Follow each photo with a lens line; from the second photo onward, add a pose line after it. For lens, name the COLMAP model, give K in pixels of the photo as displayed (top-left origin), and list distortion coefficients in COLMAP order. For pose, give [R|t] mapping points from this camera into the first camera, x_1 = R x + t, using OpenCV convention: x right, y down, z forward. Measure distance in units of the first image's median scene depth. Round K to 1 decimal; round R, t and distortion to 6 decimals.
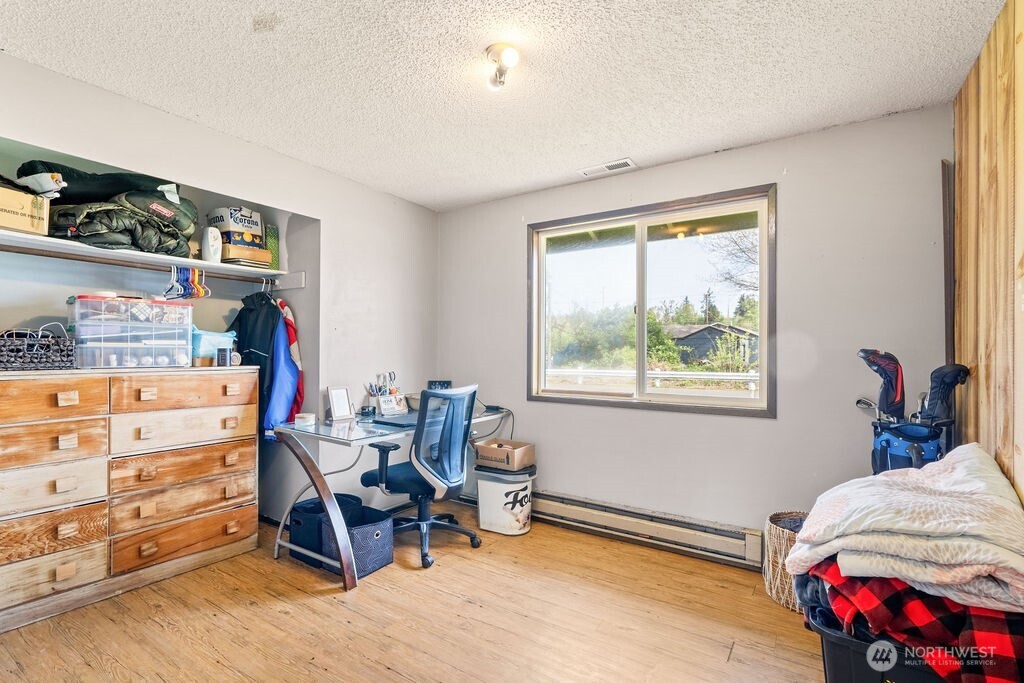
lens RADIAL K [[469.6, 0, 512.5], [0, 469.6, 345.2], [0, 0, 1]] dist [-0.006645, 0.002653]
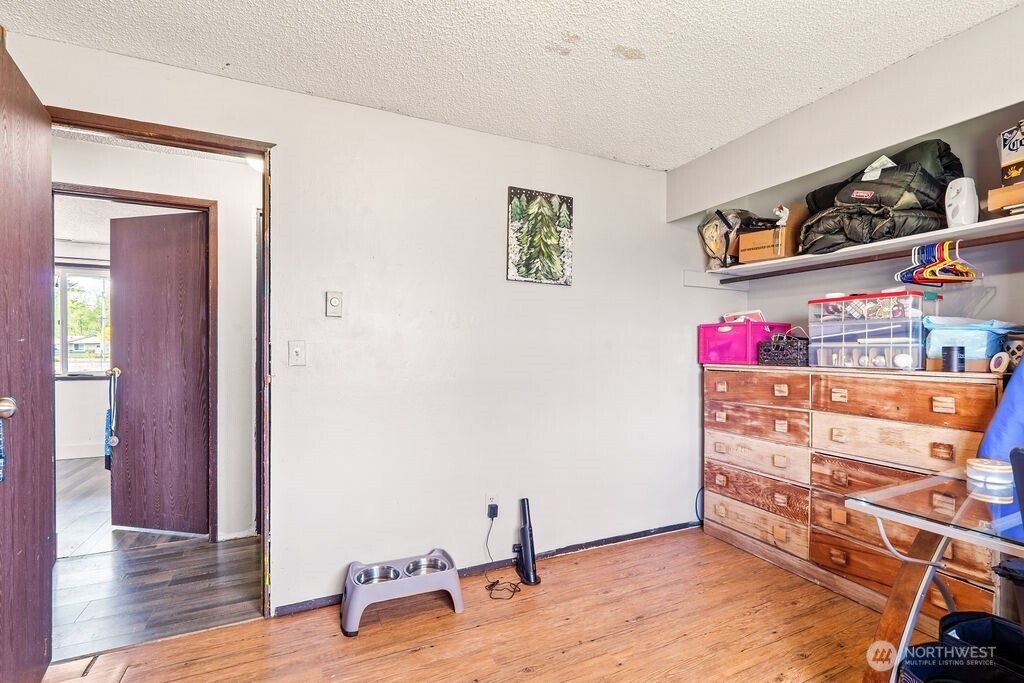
lens RADIAL K [[469.6, 0, 514.2], [0, 469.6, 350.4], [0, 0, 1]] dist [-0.006645, 0.002653]
pose [[-0.524736, -0.006708, -0.851238, 0.400138], [0.008445, 0.999879, -0.013085, 0.020055], [0.851223, -0.014054, -0.524616, 0.971063]]
